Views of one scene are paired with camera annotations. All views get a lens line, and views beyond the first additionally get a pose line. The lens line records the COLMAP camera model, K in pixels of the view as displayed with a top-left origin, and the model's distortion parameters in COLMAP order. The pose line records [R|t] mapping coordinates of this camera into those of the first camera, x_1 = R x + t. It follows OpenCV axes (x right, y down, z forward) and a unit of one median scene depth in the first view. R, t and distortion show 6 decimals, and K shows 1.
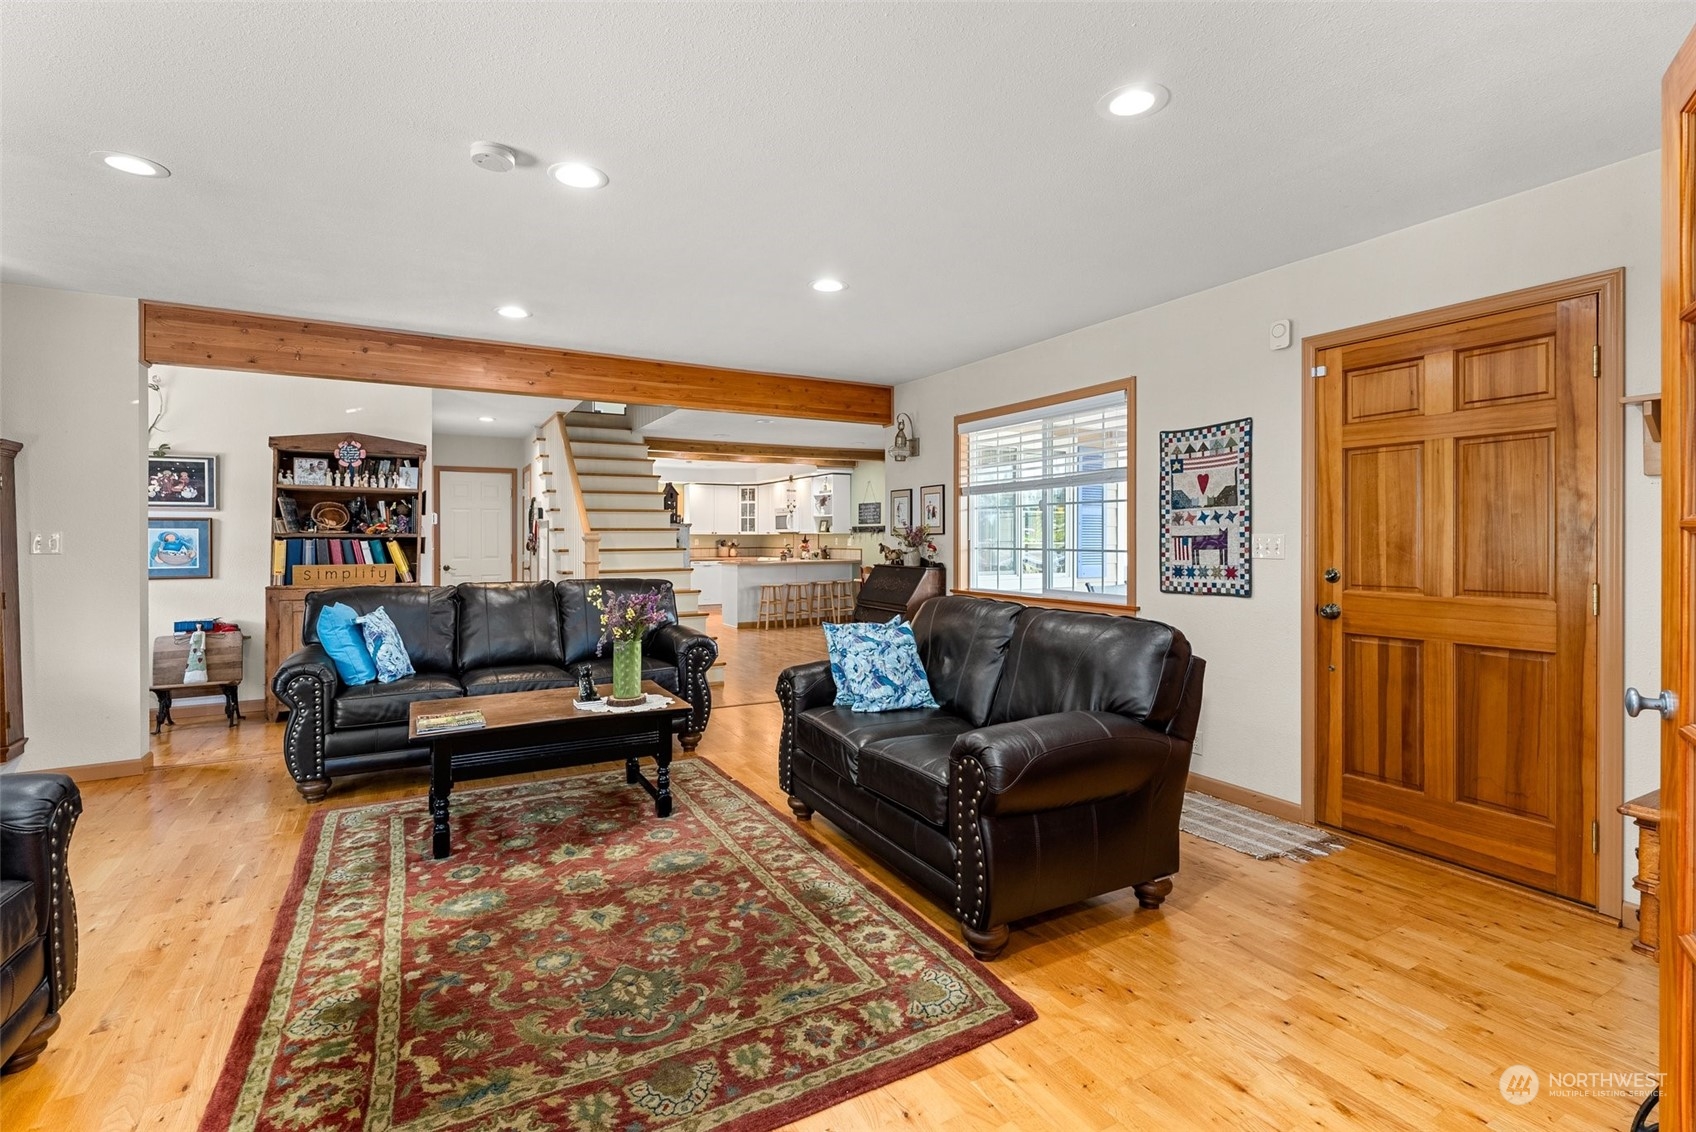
lens RADIAL K [[773.1, 0, 846.6], [0, 773.1, 549.3], [0, 0, 1]] dist [-0.000087, 0.000000]
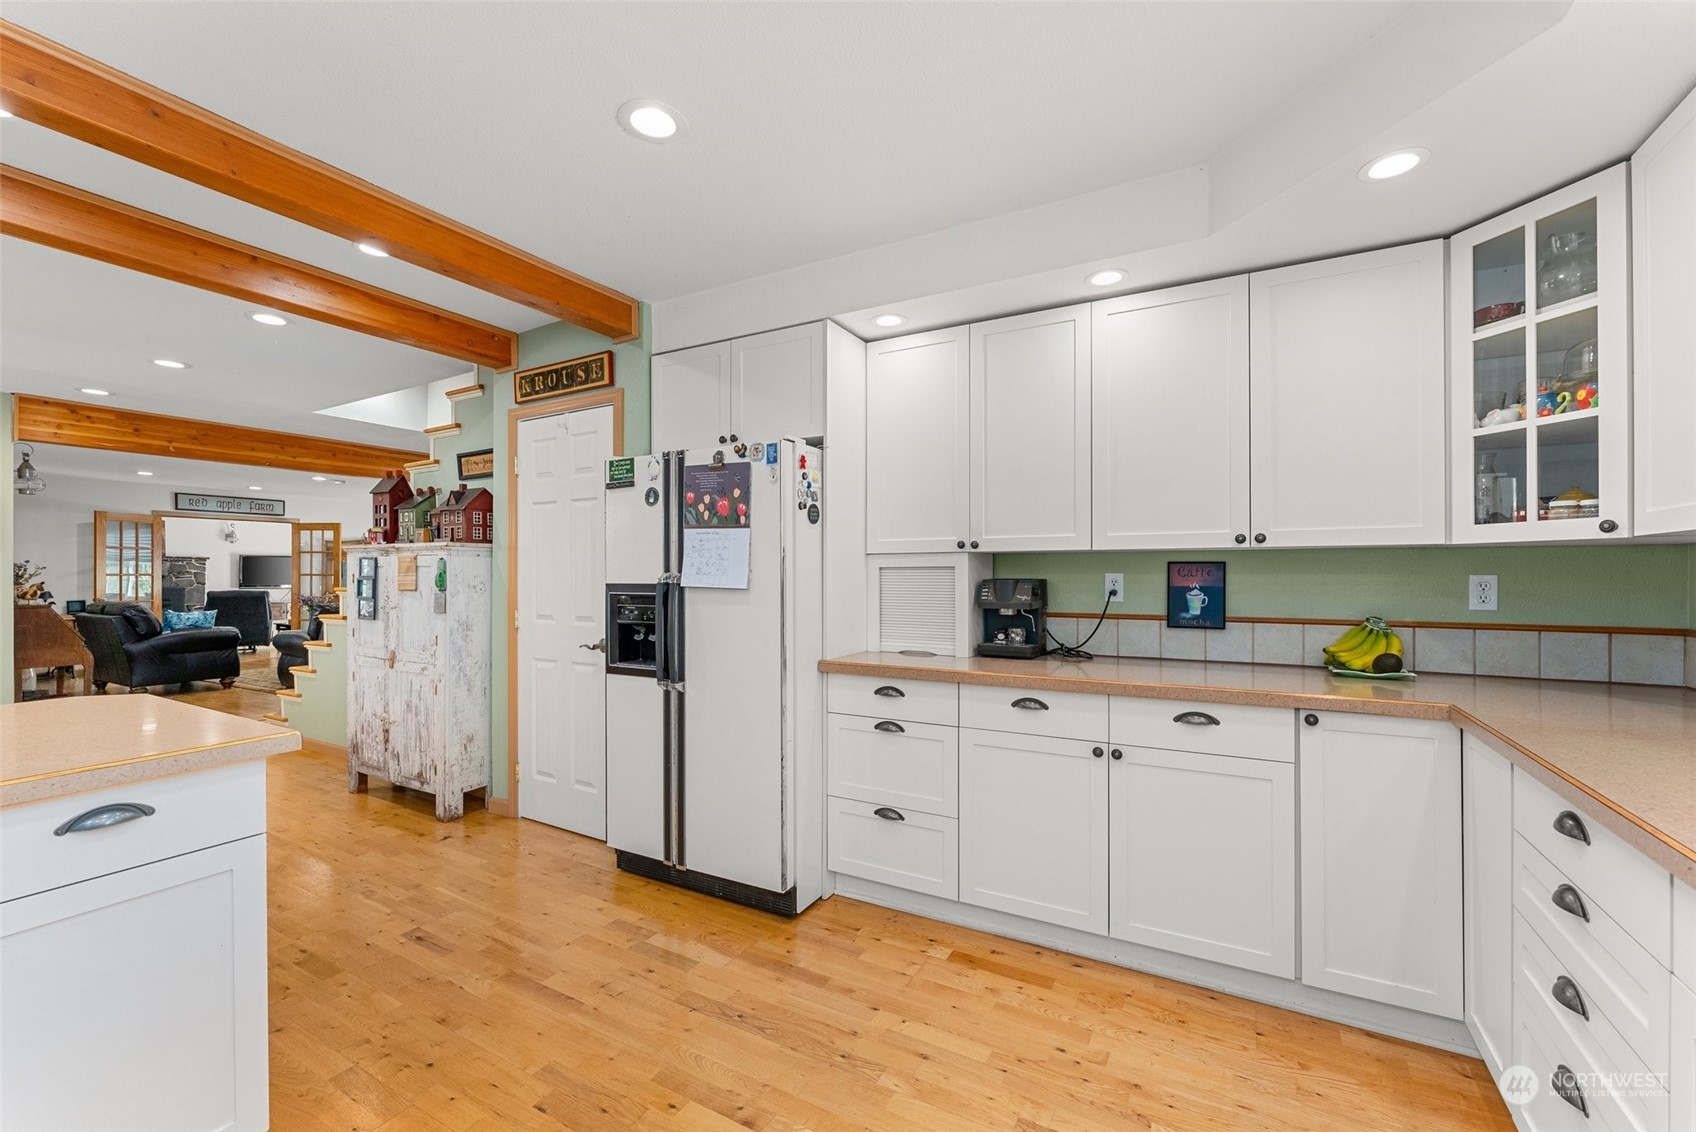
lens RADIAL K [[698.4, 0, 849.2], [0, 698.4, 572.1], [0, 0, 1]] dist [-0.000316, -0.000156]
pose [[0.522817, -0.005292, -0.852428, -0.098867], [-0.008786, 0.999894, -0.011596, -0.013279], [0.852399, 0.013552, 0.522716, 0.980792]]
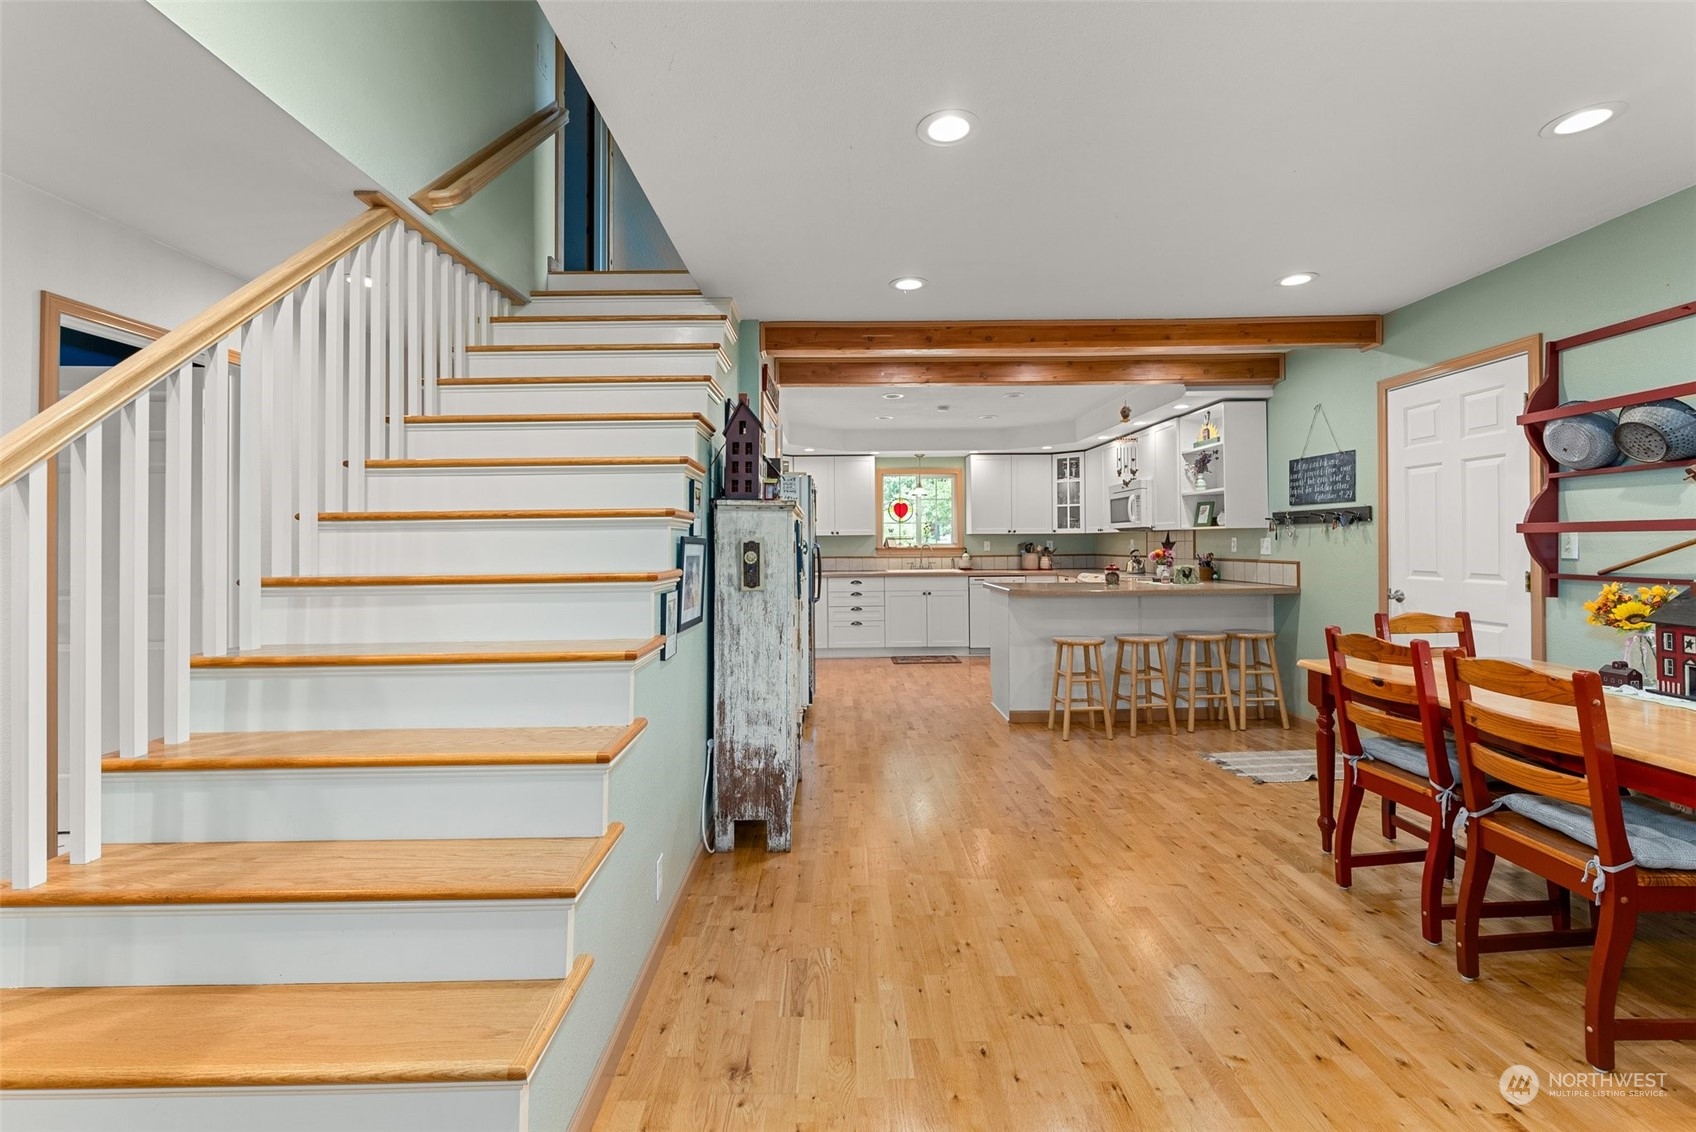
lens RADIAL K [[733.7, 0, 836.7], [0, 733.7, 540.1], [0, 0, 1]] dist [-0.002075, -0.000039]
pose [[0.874782, -0.006494, -0.484473, -0.008575], [-0.000667, 0.999893, -0.014609, -0.006282], [0.484516, 0.013103, 0.874684, 0.483802]]
